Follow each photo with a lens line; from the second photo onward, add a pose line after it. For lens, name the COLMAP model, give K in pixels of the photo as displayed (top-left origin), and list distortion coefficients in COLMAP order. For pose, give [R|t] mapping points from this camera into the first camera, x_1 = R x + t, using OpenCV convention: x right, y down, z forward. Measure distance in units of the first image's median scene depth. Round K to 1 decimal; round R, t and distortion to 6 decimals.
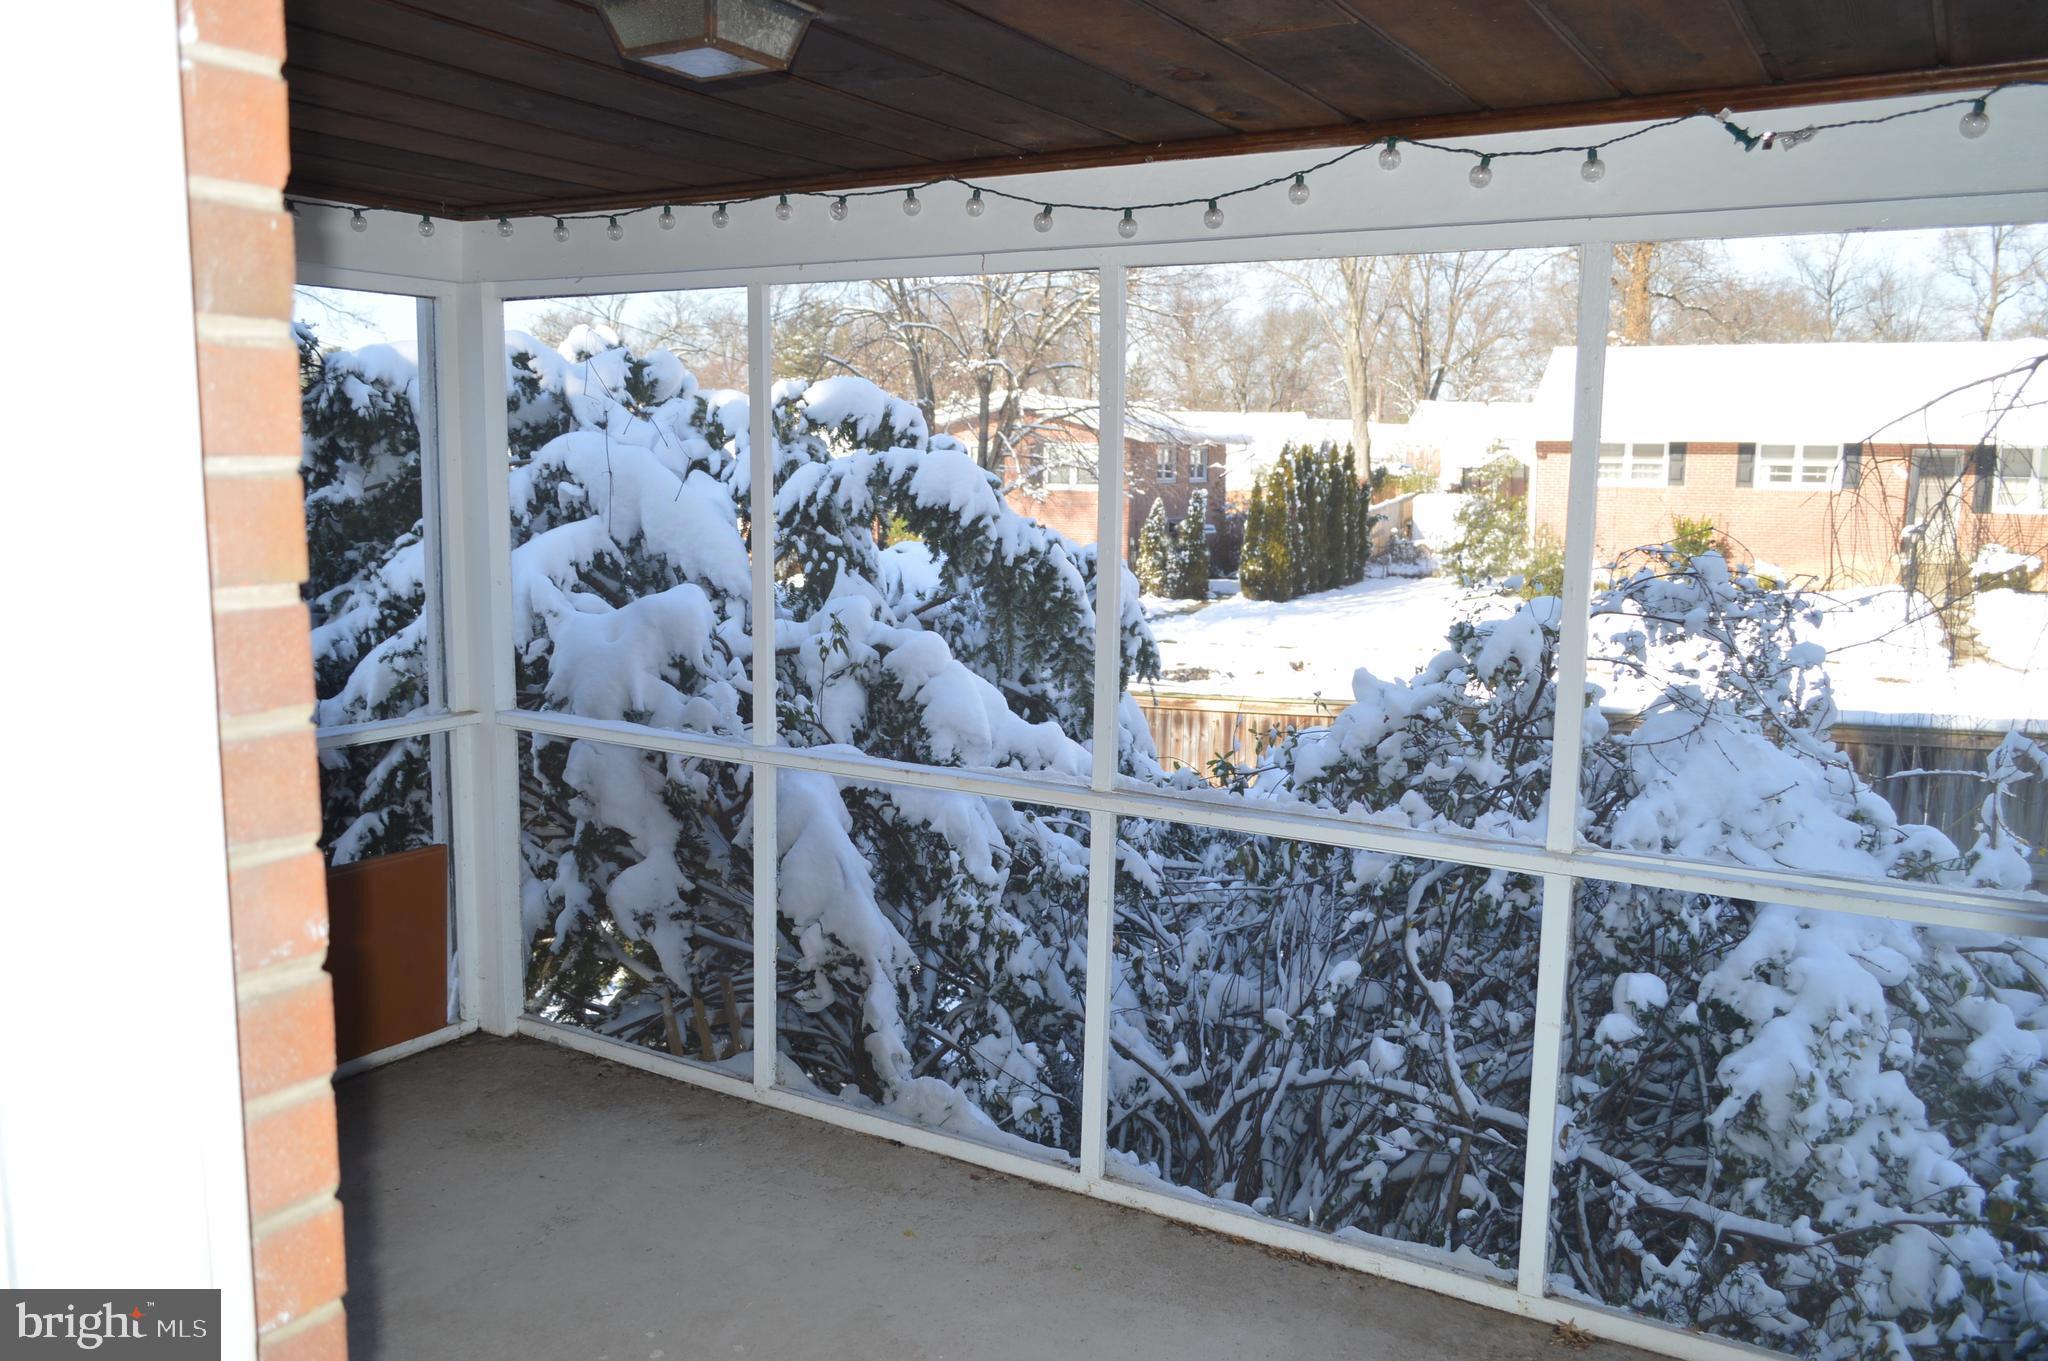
lens RADIAL K [[1625.2, 0, 1031.5], [0, 1625.2, 683.4], [0, 0, 1]] dist [-0.014715, 0.012083]
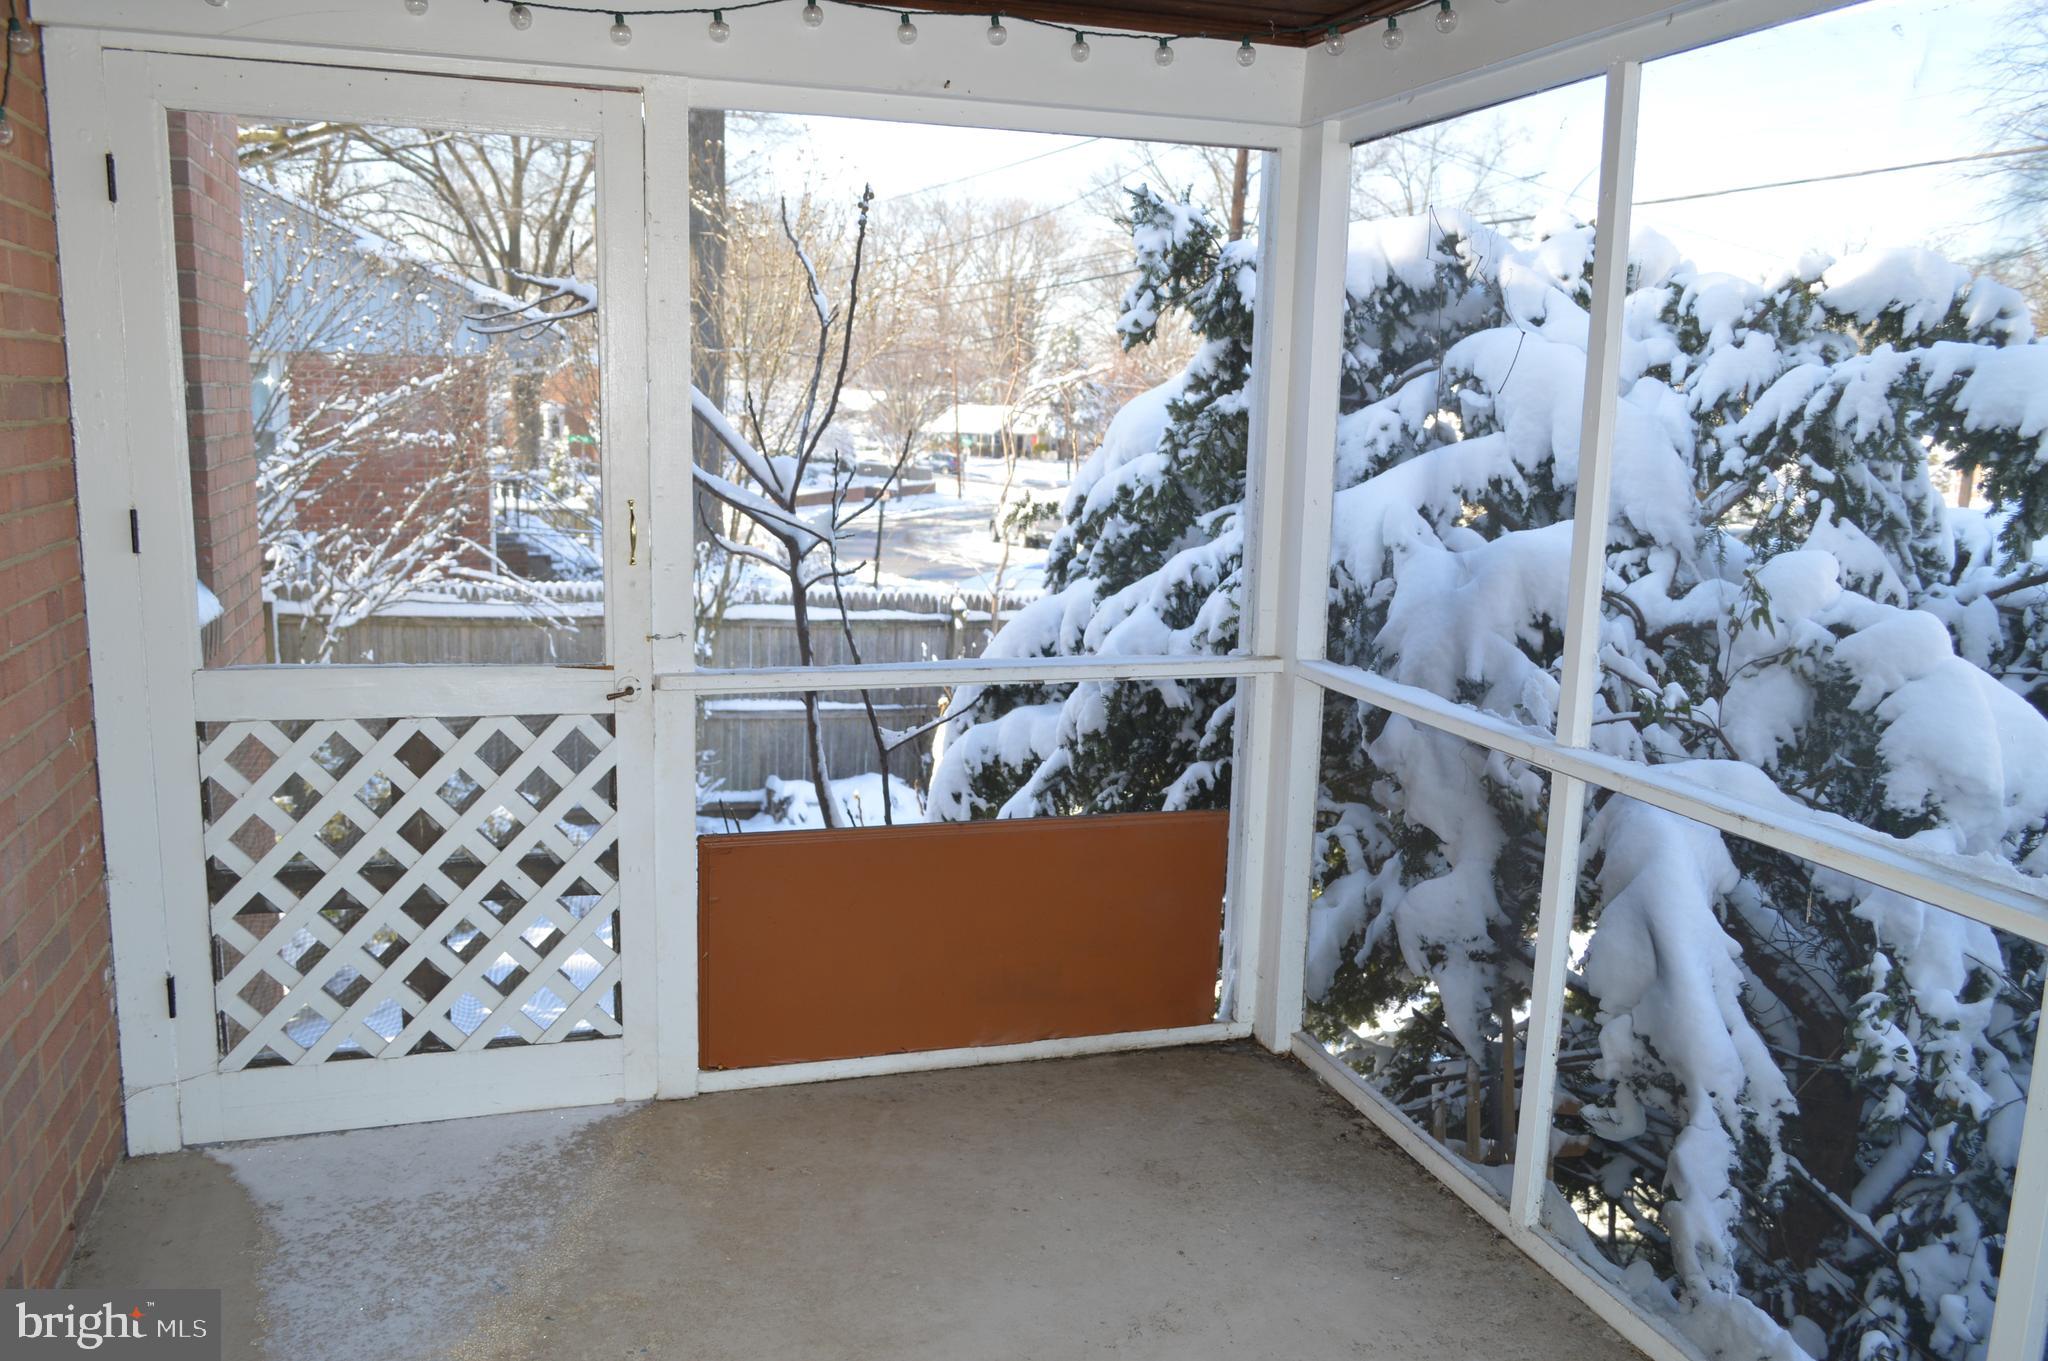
lens RADIAL K [[1625.2, 0, 1015.2], [0, 1625.2, 677.6], [0, 0, 1]] dist [-0.014715, 0.012083]
pose [[0.755736, 0.113909, -0.644894, 0.079864], [-0.103191, 0.993167, 0.054498, -0.003362], [0.646696, 0.025361, 0.762326, 0.254310]]
